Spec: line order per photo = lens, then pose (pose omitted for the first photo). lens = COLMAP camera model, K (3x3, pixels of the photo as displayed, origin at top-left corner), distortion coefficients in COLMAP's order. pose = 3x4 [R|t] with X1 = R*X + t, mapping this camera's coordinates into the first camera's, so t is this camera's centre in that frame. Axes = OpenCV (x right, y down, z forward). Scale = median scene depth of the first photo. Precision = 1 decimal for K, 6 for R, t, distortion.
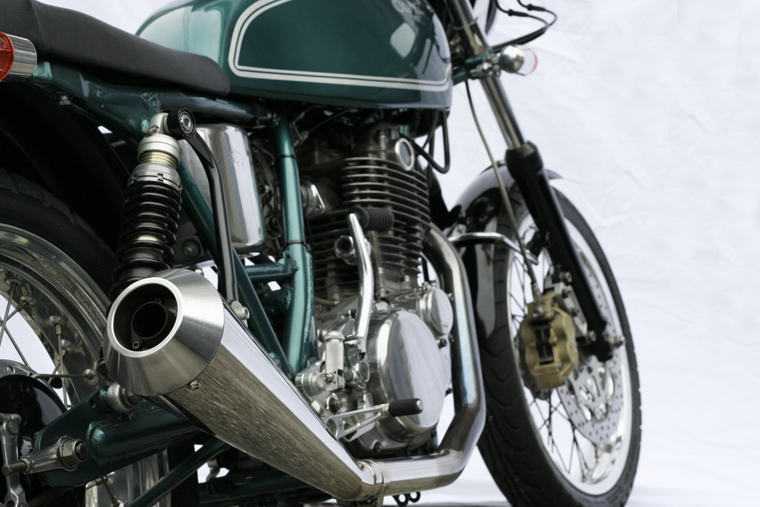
lens RADIAL K [[1809.2, 0, 379.9], [0, 1809.2, 253.1], [0, 0, 1]] dist [-0.363238, 0.000000]
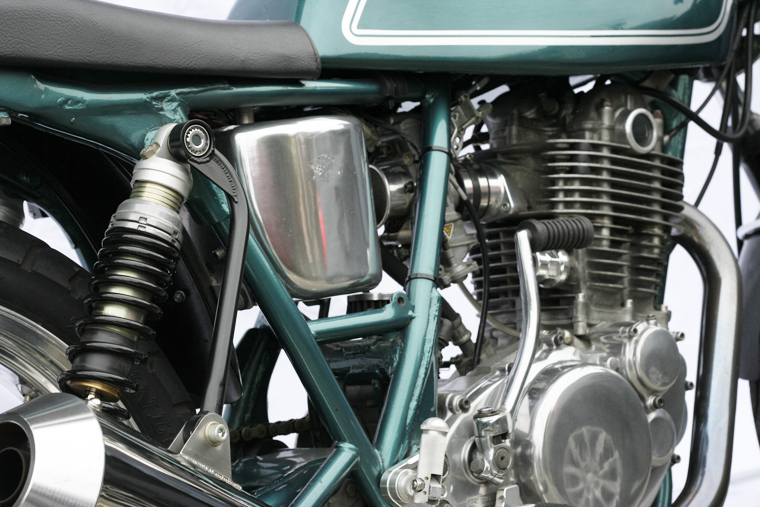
lens RADIAL K [[1809.2, 0, 380.3], [0, 1809.2, 254.0], [0, 0, 1]] dist [-0.363238, 0.000000]
pose [[0.936141, 0.064908, -0.345581, 0.176046], [-0.020601, 0.991251, 0.130374, -0.101998], [0.351020, -0.114930, 0.929288, 0.292697]]
